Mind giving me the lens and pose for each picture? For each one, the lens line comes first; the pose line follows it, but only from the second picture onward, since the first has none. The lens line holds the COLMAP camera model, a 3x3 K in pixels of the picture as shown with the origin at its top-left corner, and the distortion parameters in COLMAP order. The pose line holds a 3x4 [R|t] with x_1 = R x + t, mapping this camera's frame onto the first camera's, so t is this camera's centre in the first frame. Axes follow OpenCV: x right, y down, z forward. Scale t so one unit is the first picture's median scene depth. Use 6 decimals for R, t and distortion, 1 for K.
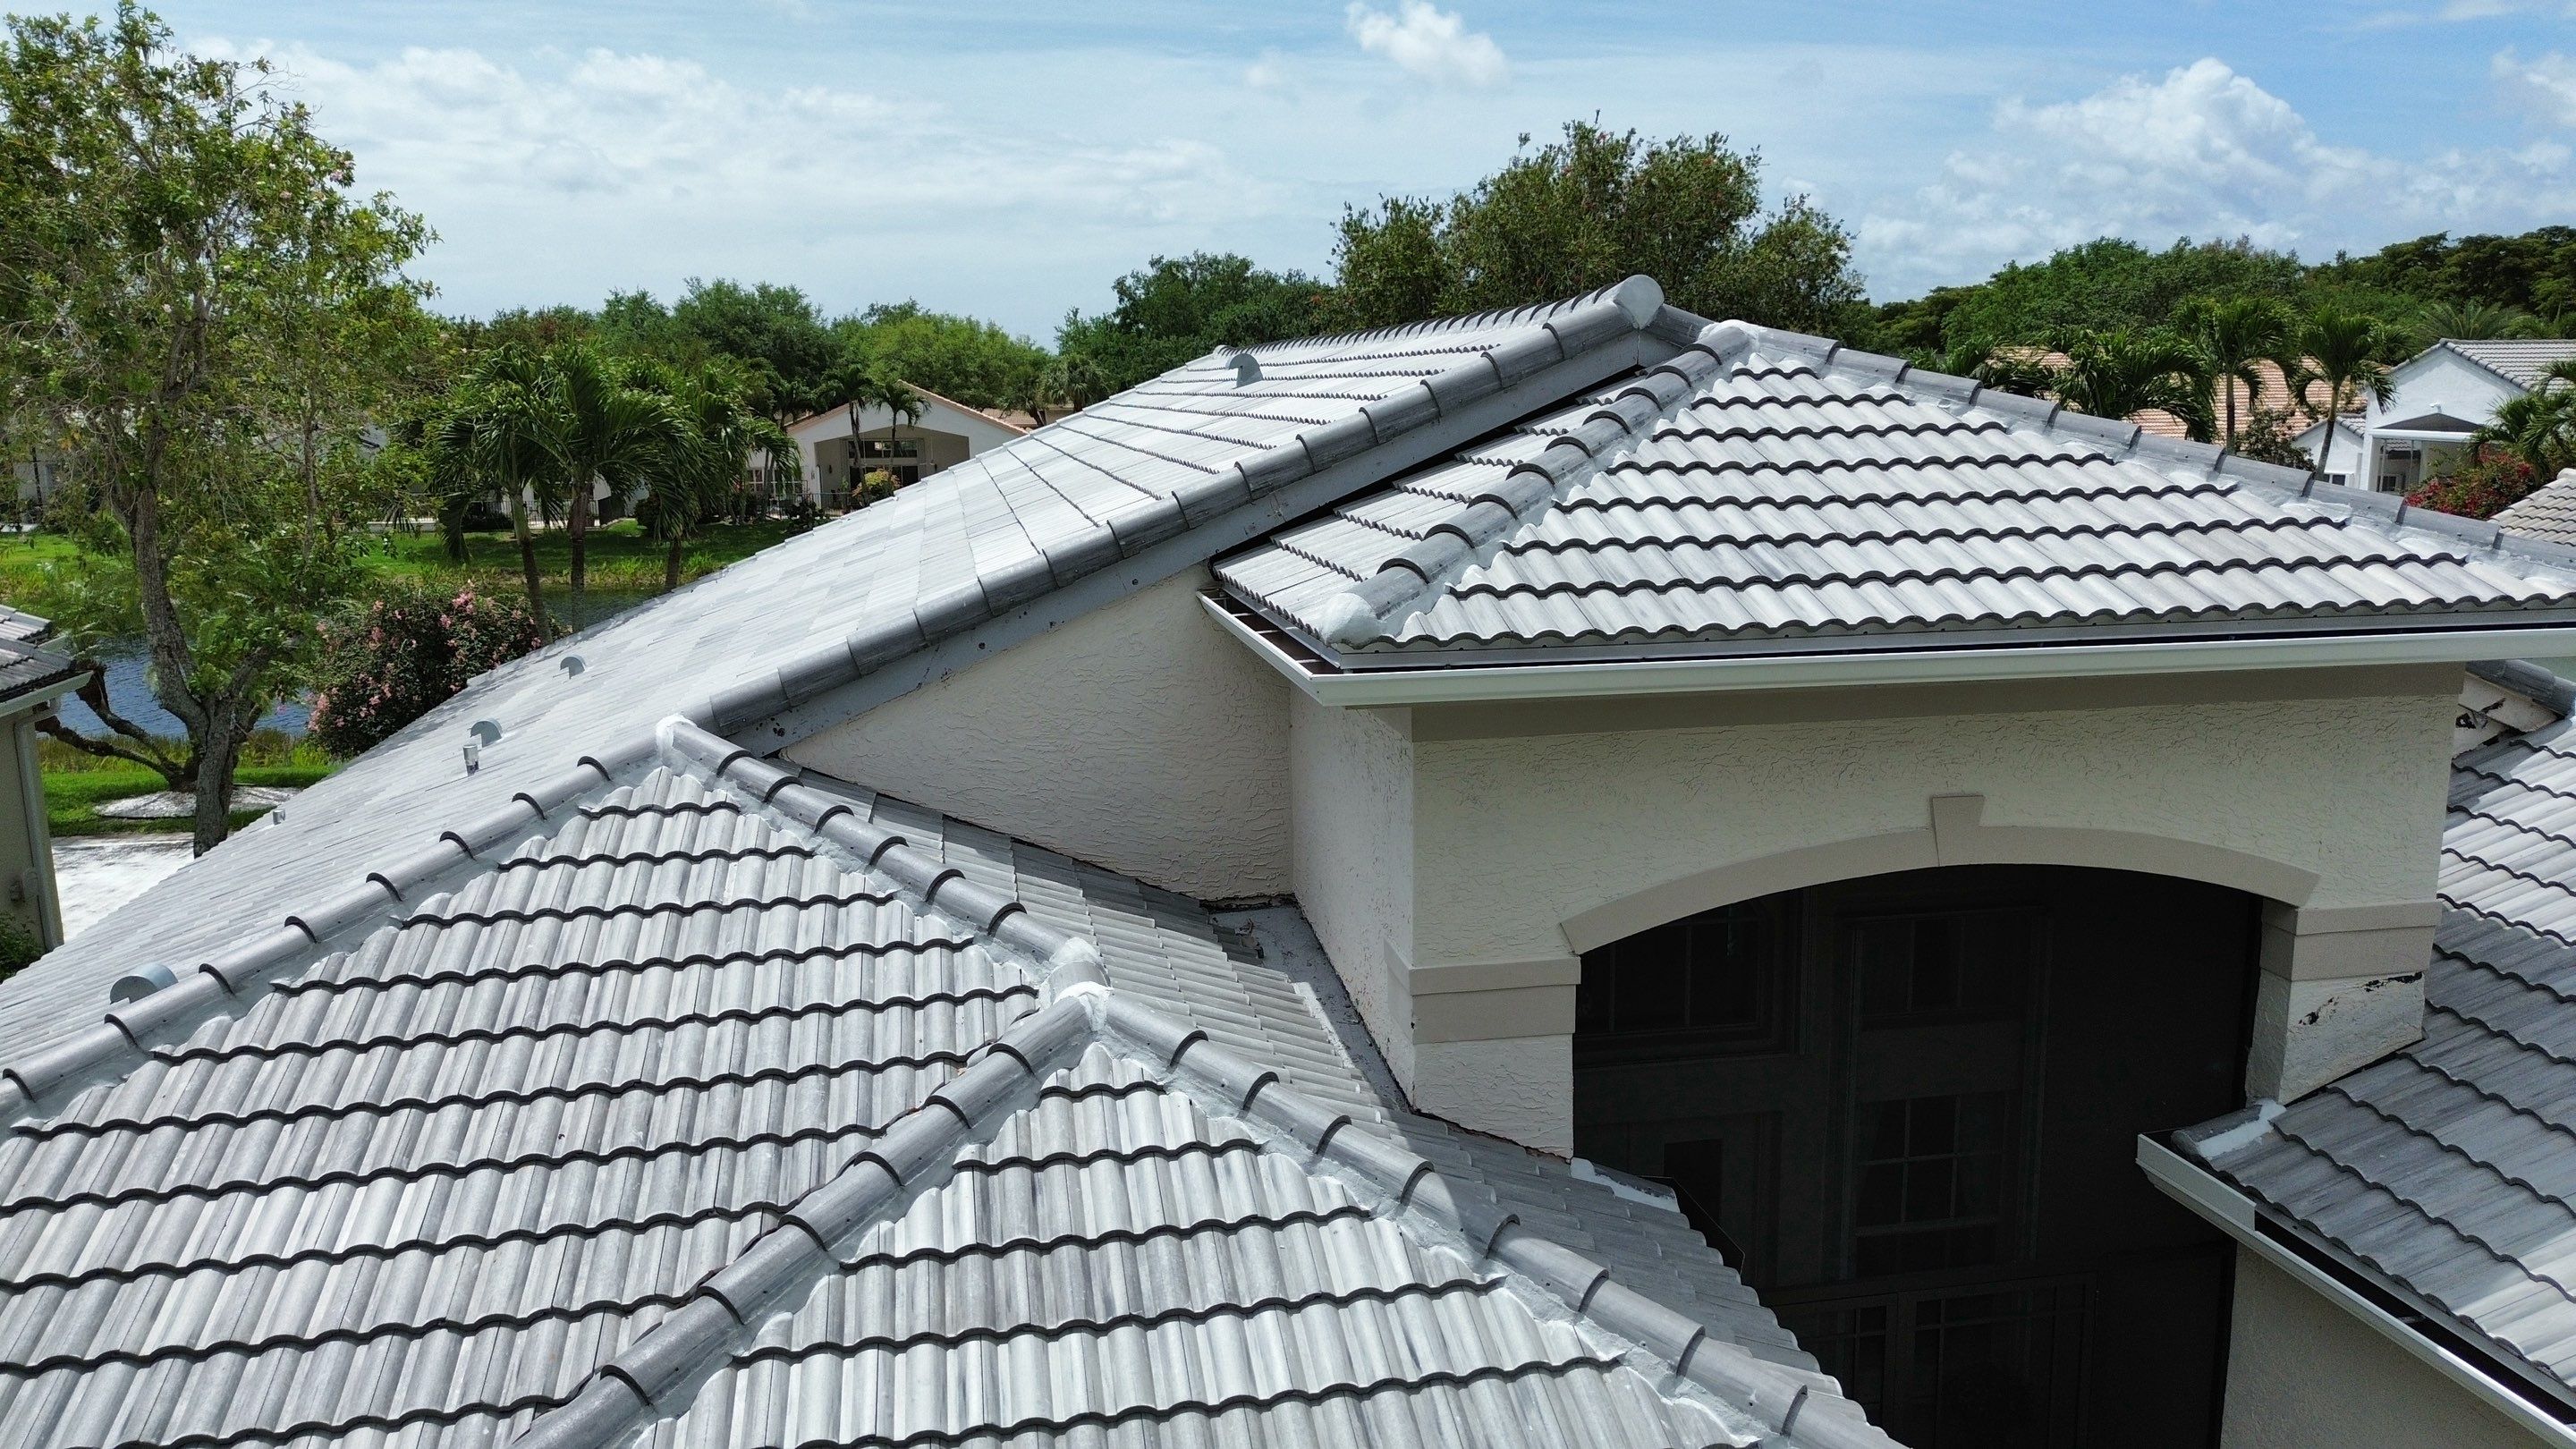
lens RADIAL K [[1864.2, 0, 1279.4], [0, 1864.2, 708.4], [0, 0, 1]] dist [0.045618, -0.028117]
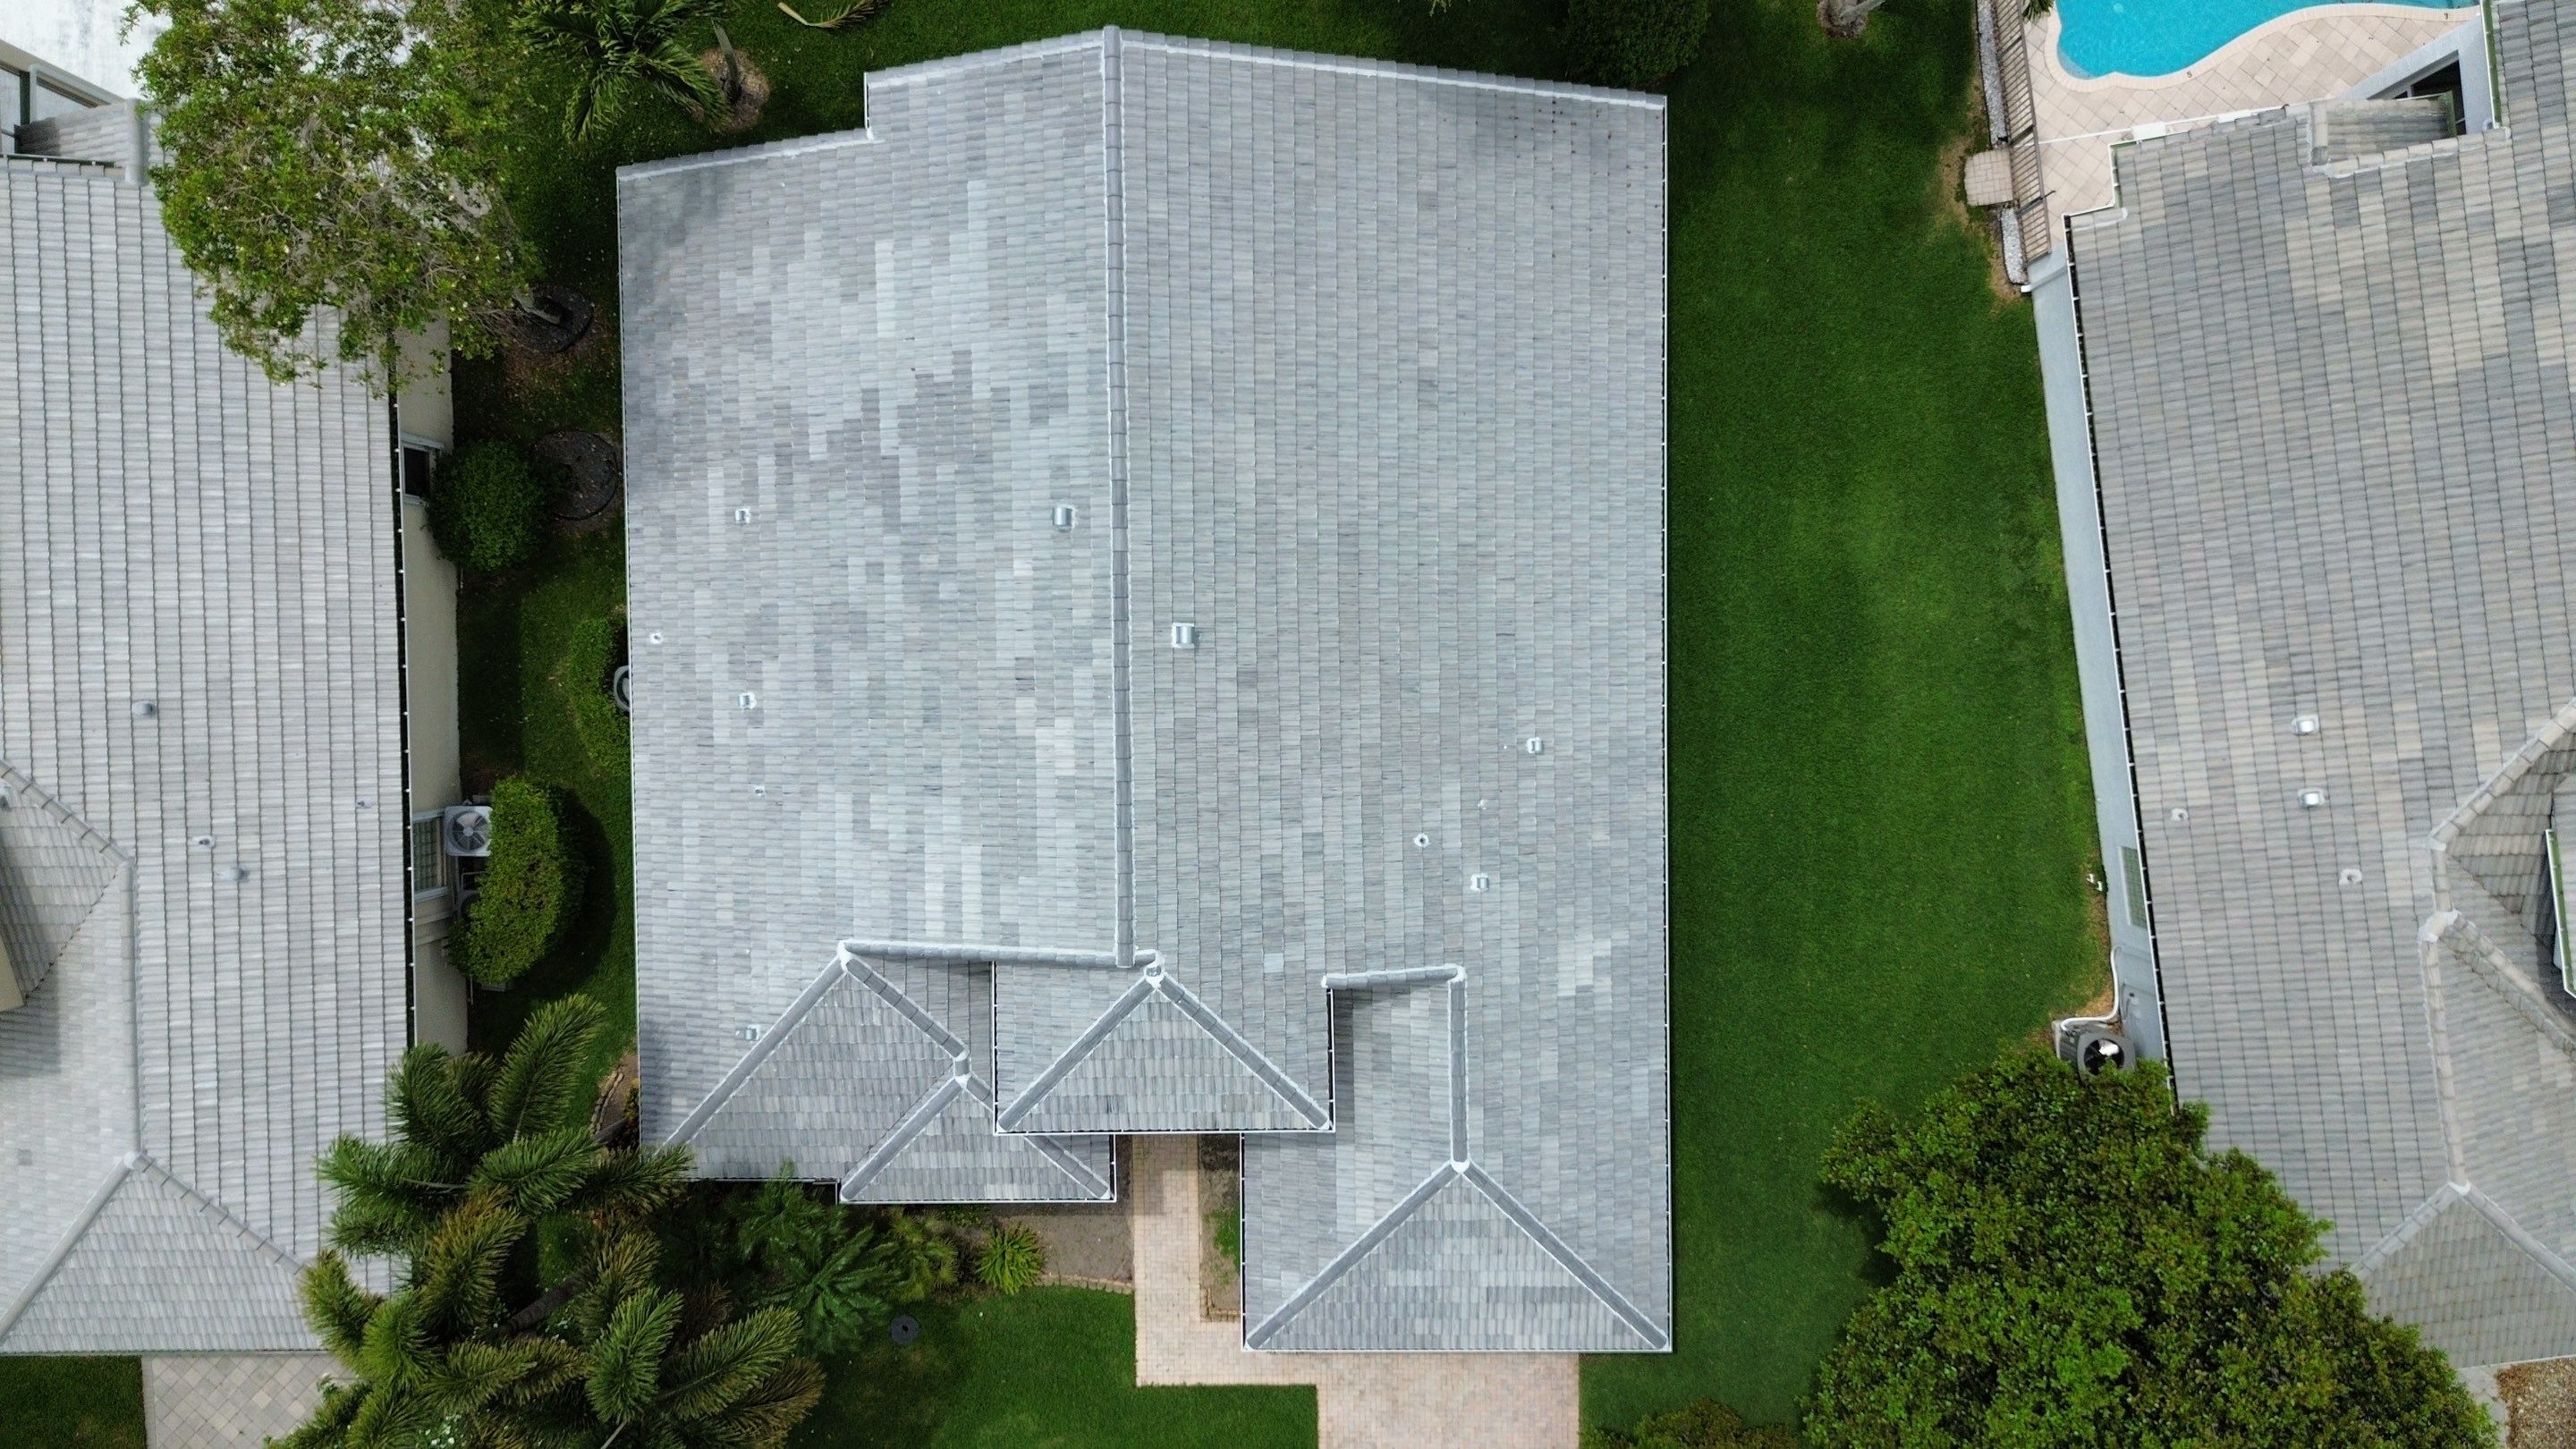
lens RADIAL K [[1864.2, 0, 1284.2], [0, 1864.2, 738.1], [0, 0, 1]] dist [0.045618, -0.028117]
pose [[0.985836, 0.167702, -0.001865, 0.504351], [-0.021552, 0.137704, 0.990239, -4.184451], [0.166322, -0.976173, 0.139368, 1.228350]]
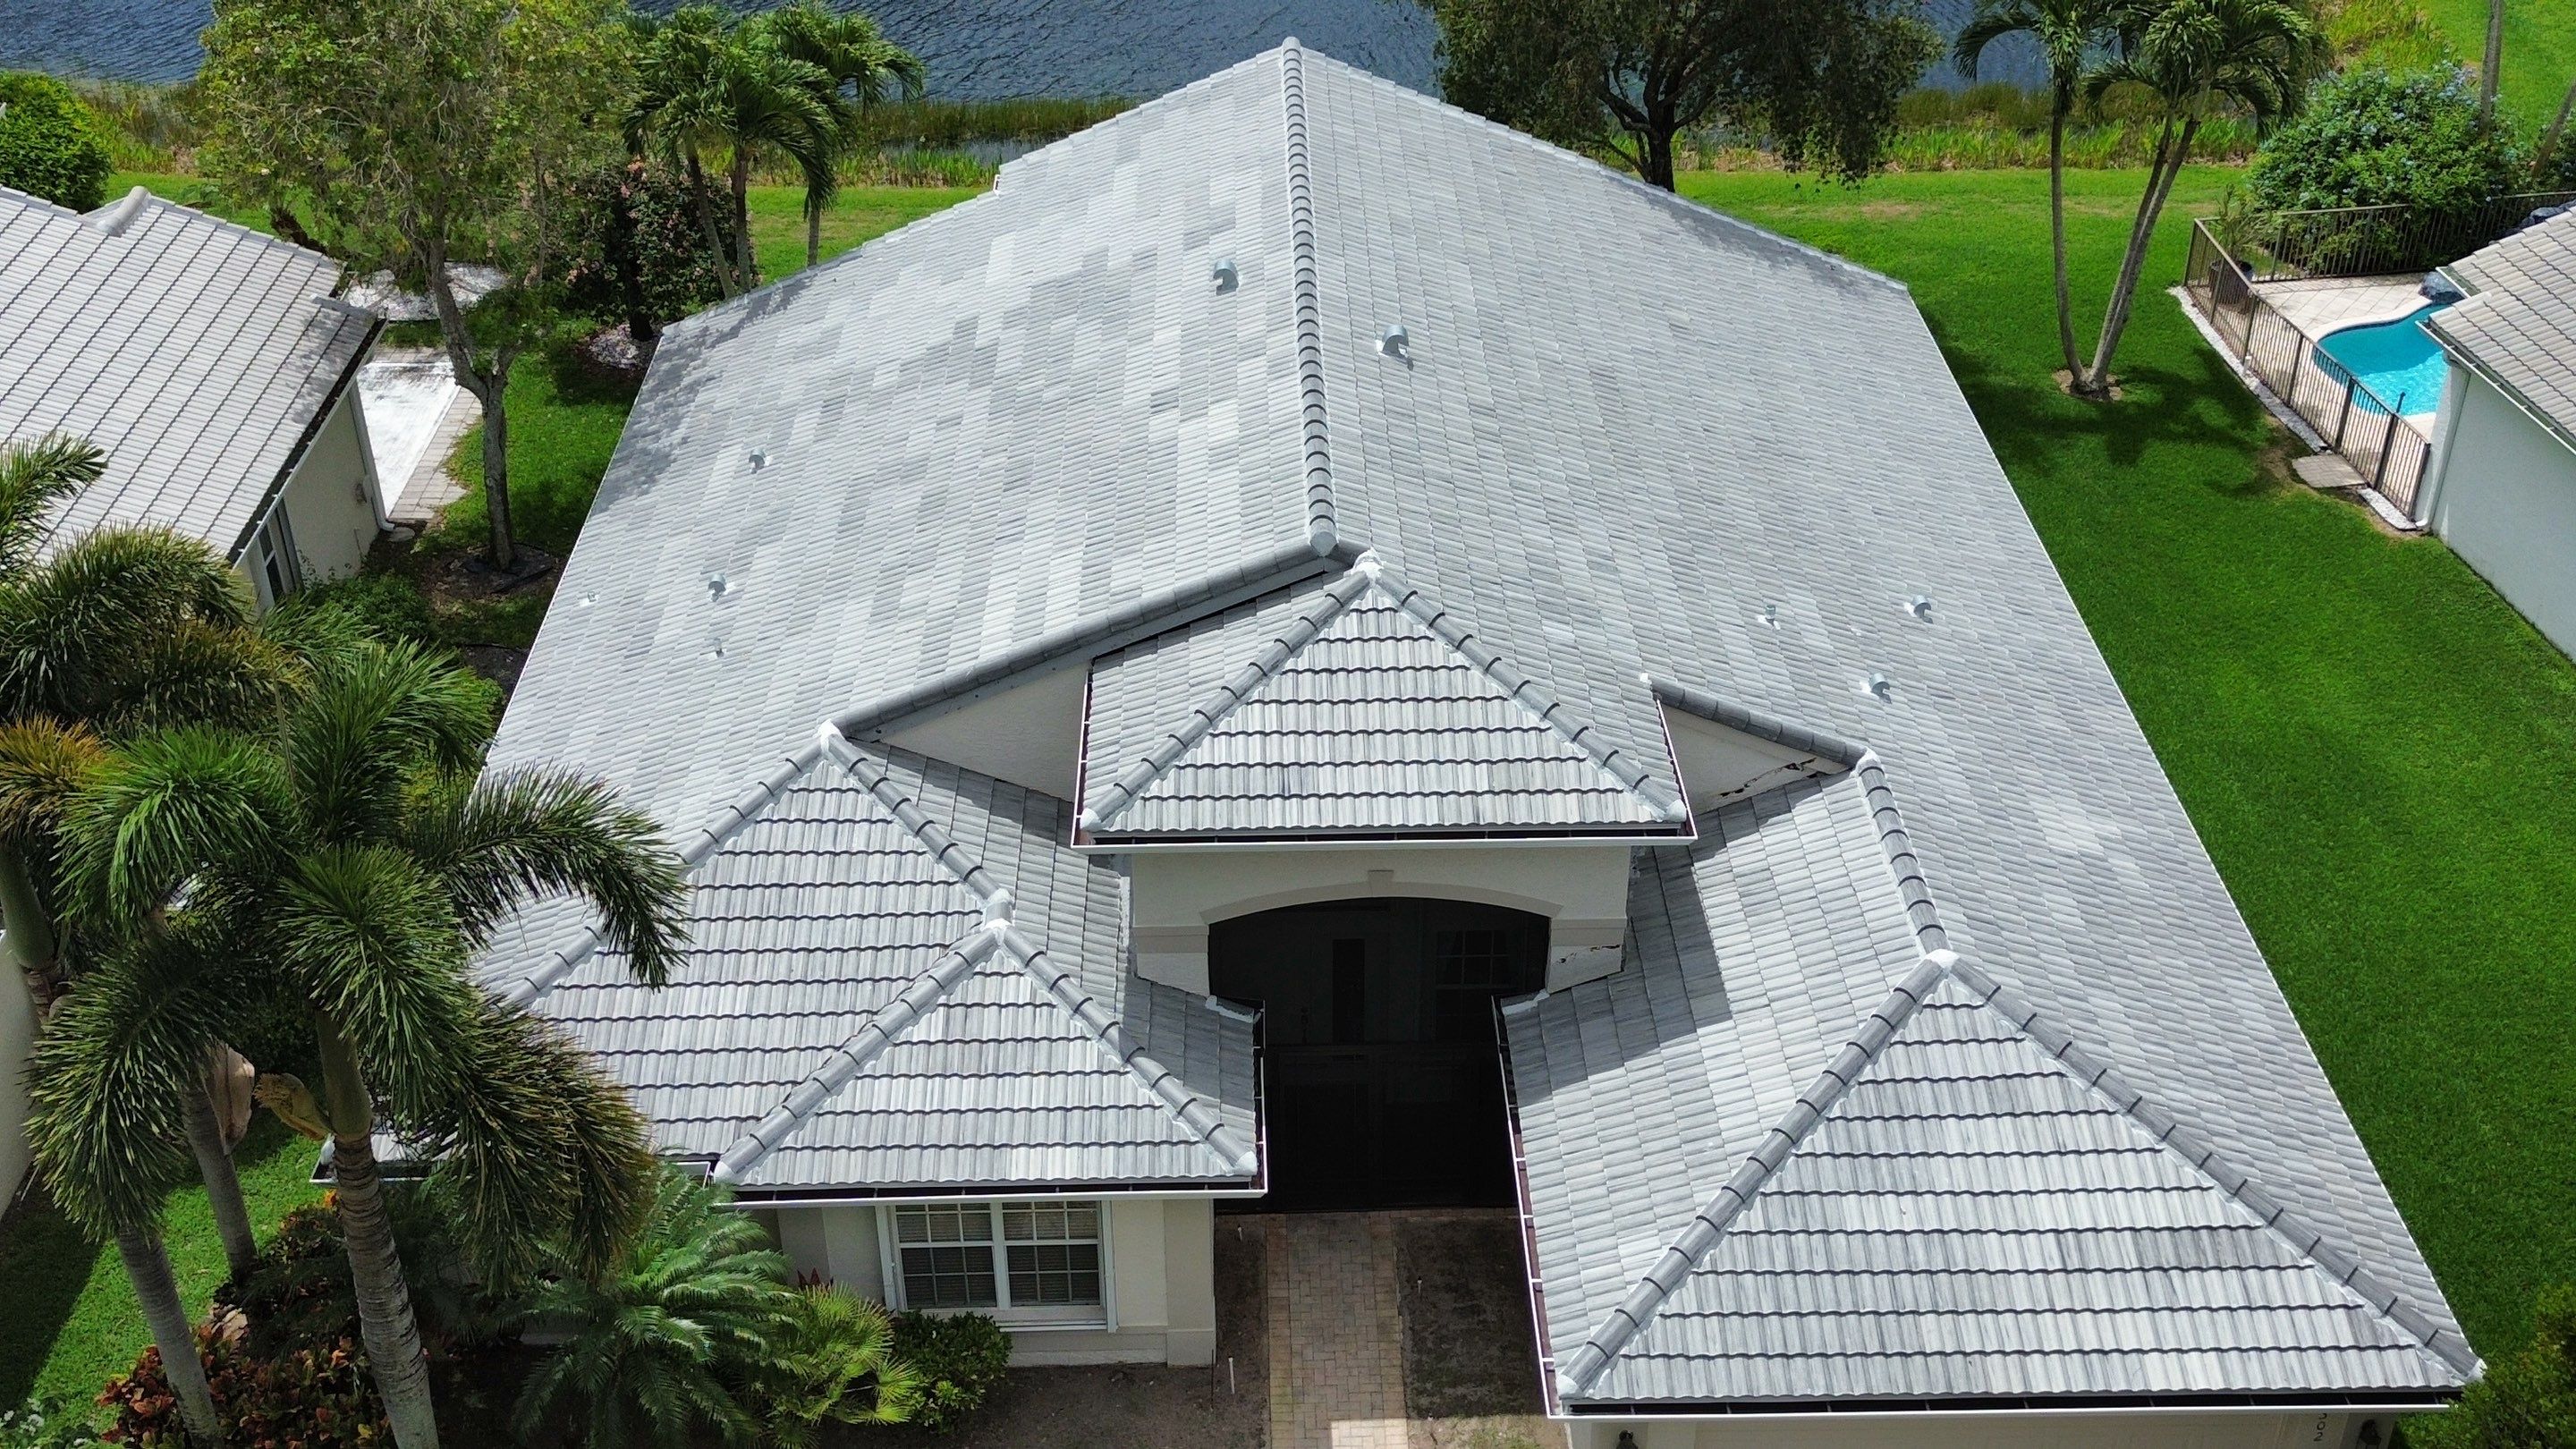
lens RADIAL K [[2705.6, 0, 1281.9], [0, 2705.6, 726.6], [0, 0, 1]] dist [0.045068, 0.000000]
pose [[0.987251, 0.090035, -0.131257, 0.672001], [-0.033724, 0.924240, 0.380319, -1.381069], [0.155555, -0.371044, 0.915494, -1.979087]]
